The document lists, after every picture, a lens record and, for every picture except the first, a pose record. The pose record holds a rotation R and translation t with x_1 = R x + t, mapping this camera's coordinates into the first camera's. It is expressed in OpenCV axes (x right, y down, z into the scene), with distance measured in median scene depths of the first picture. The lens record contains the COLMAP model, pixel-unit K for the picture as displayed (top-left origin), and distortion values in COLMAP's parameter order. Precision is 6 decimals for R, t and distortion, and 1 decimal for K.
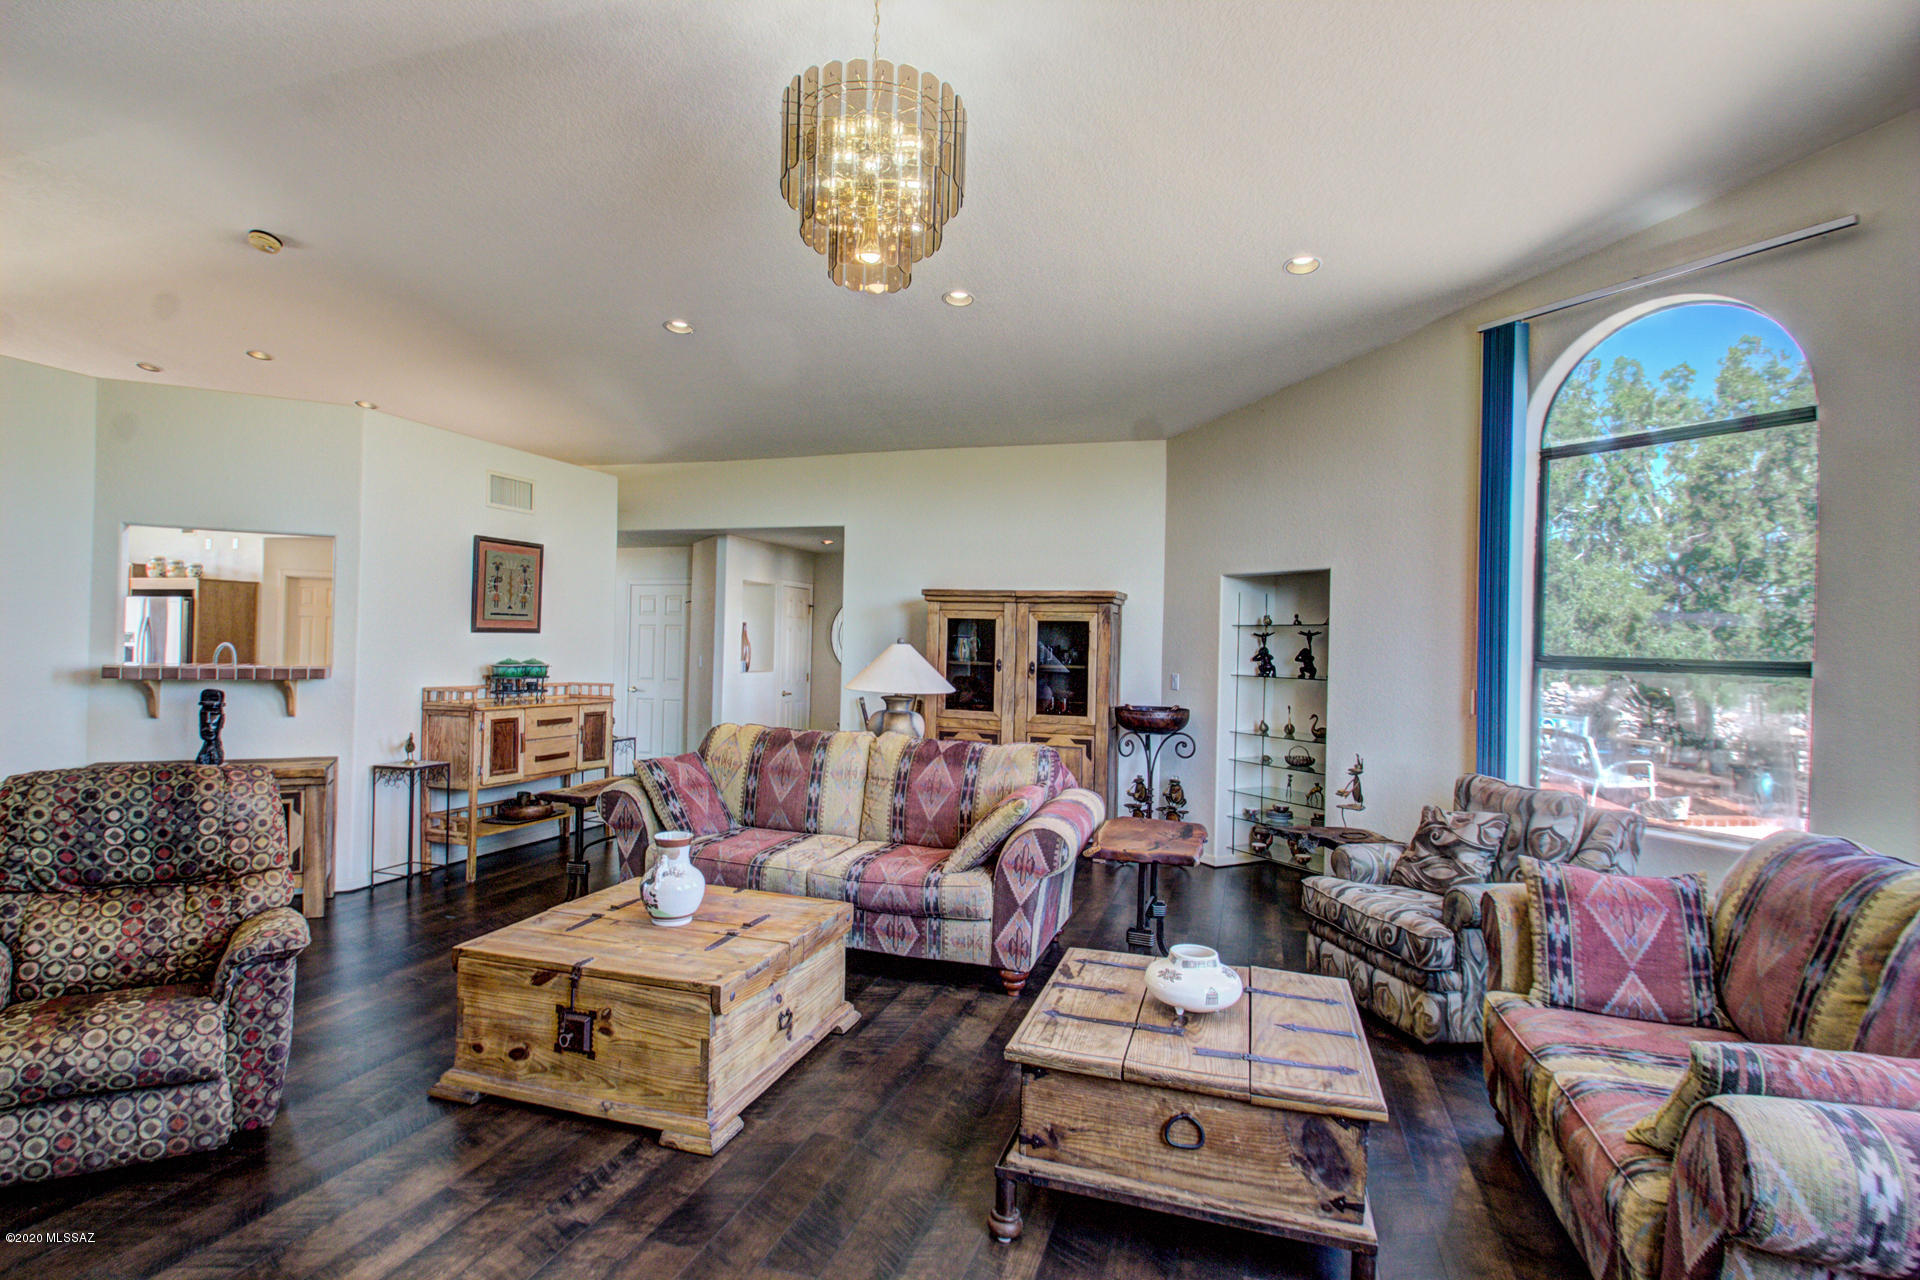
lens RADIAL K [[962.3, 0, 927.5], [0, 962.3, 631.3], [0, 0, 1]] dist [-0.010141, -0.000043]
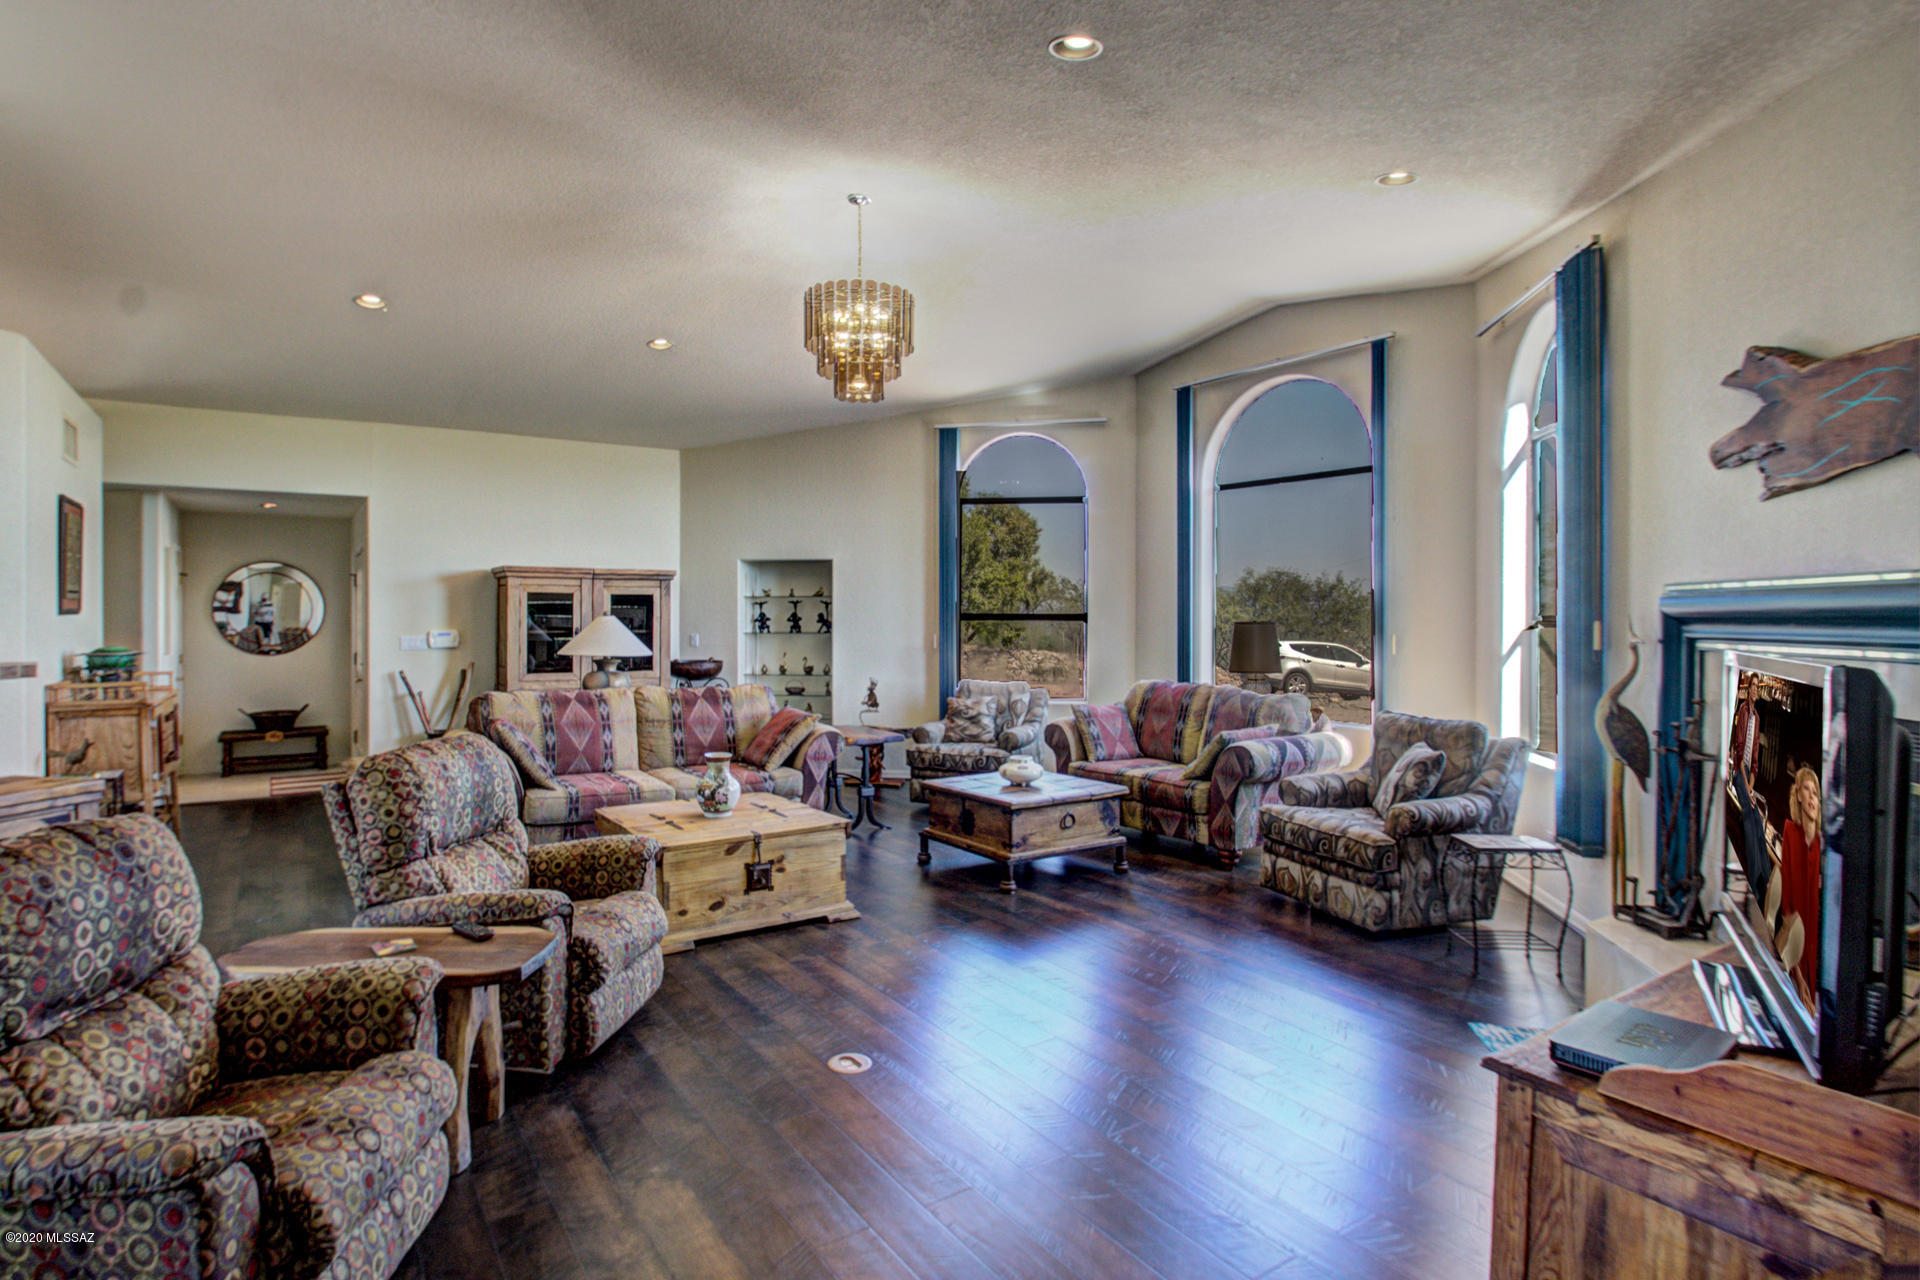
lens RADIAL K [[978.0, 0, 934.6], [0, 978.0, 615.8], [0, 0, 1]] dist [-0.016037, 0.000681]
pose [[0.618833, -0.024722, 0.785134, -0.843622], [0.004299, 0.999596, 0.028087, -0.023240], [-0.785511, -0.014005, 0.618689, -0.102208]]
